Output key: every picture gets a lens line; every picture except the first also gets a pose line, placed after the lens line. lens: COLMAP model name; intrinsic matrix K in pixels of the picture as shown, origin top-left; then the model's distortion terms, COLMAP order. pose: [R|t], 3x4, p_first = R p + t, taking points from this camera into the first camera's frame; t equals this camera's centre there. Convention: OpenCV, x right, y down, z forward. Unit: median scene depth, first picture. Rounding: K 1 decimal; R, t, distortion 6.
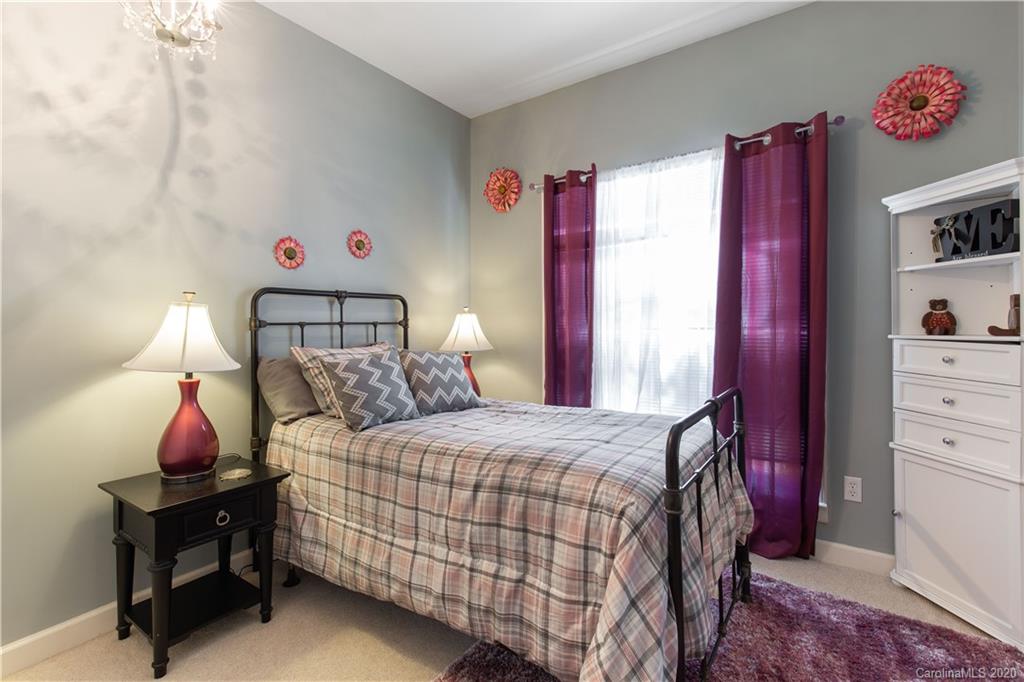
lens RADIAL K [[484.1, 0, 512.0], [0, 484.1, 341.0], [0, 0, 1]] dist [-0.002745, -0.000073]
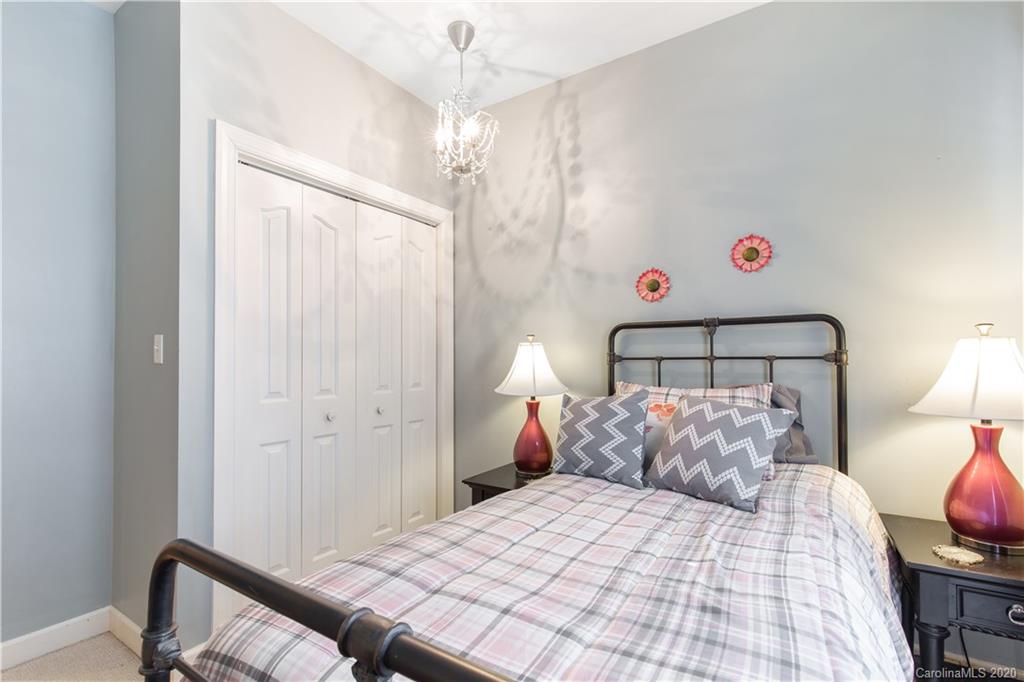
lens RADIAL K [[466.1, 0, 509.7], [0, 466.1, 354.0], [0, 0, 1]] dist [0.001705, 0.000095]
pose [[0.015717, -0.006895, -0.999853, 0.483572], [-0.034600, 0.999374, -0.007435, -0.029250], [0.999278, 0.034711, 0.015469, 0.736368]]
